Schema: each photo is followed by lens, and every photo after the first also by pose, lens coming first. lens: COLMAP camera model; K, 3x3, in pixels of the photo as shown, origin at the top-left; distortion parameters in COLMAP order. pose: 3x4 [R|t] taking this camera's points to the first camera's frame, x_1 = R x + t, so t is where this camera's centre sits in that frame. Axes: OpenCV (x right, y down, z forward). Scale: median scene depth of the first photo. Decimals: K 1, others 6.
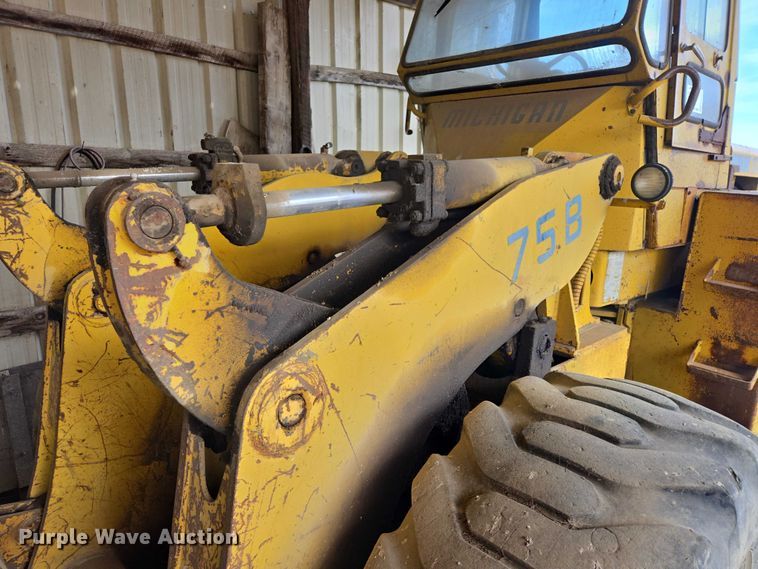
lens RADIAL K [[517.3, 0, 379.0], [0, 517.3, 284.5], [0, 0, 1]] dist [0.068665, -0.058403]
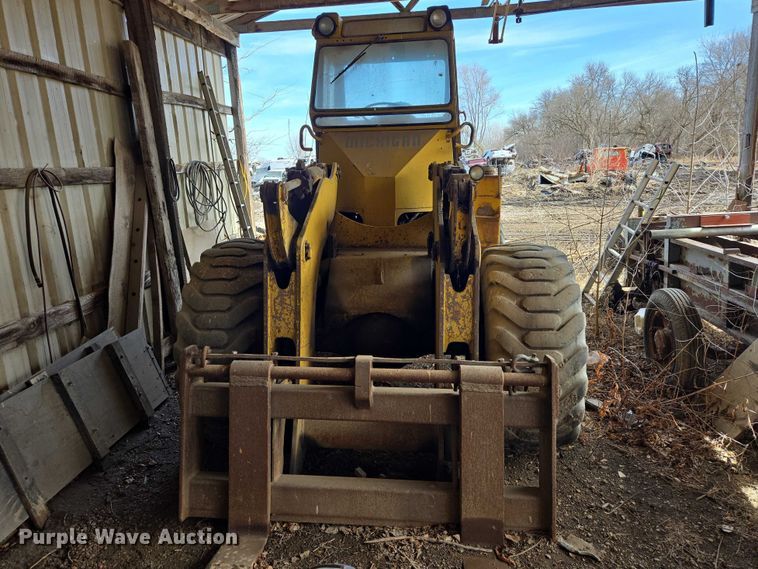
lens RADIAL K [[533.4, 0, 363.8], [0, 533.4, 273.6], [0, 0, 1]] dist [0.079543, -0.068465]
pose [[0.767793, -0.170529, 0.617587, -1.277650], [0.181529, 0.982330, 0.045563, 0.044049], [-0.614444, 0.077127, 0.785181, -0.492355]]
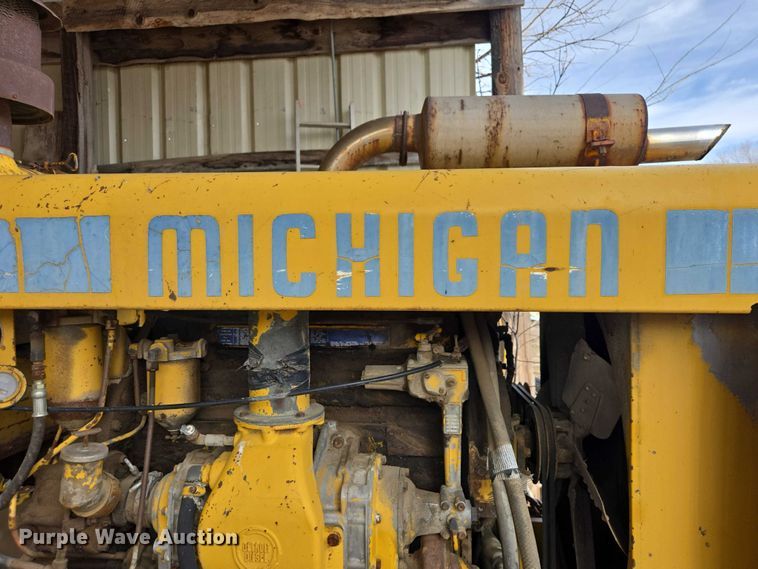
lens RADIAL K [[551.0, 0, 374.2], [0, 551.0, 284.6], [0, 0, 1]] dist [0.067166, -0.071487]
pose [[0.686899, -0.028382, -0.726198, 1.635714], [-0.120886, 0.980855, -0.152679, -0.342379], [0.716628, 0.192662, 0.670317, 1.631204]]
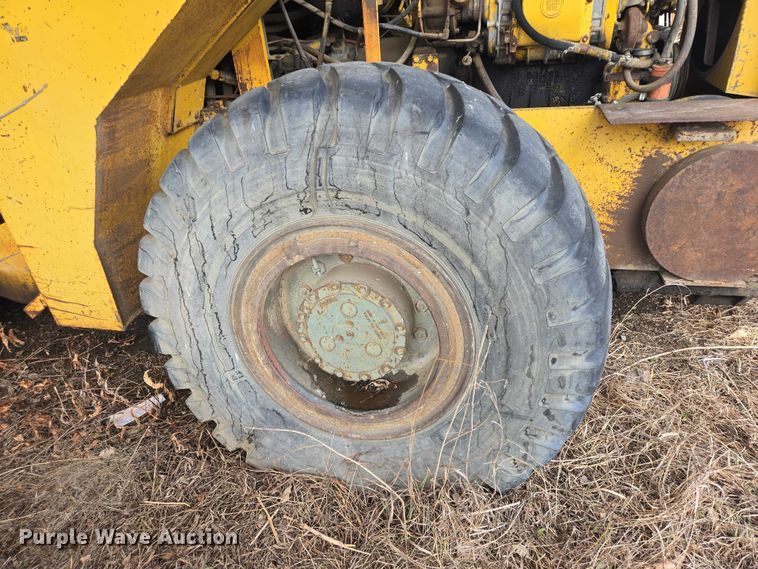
lens RADIAL K [[509.2, 0, 375.2], [0, 509.2, 282.3], [0, 0, 1]] dist [0.069499, -0.061816]
pose [[0.564200, 0.335368, -0.754458, 1.869351], [-0.074787, 0.930790, 0.357823, -0.071140], [0.822244, -0.145461, 0.550233, 1.151900]]
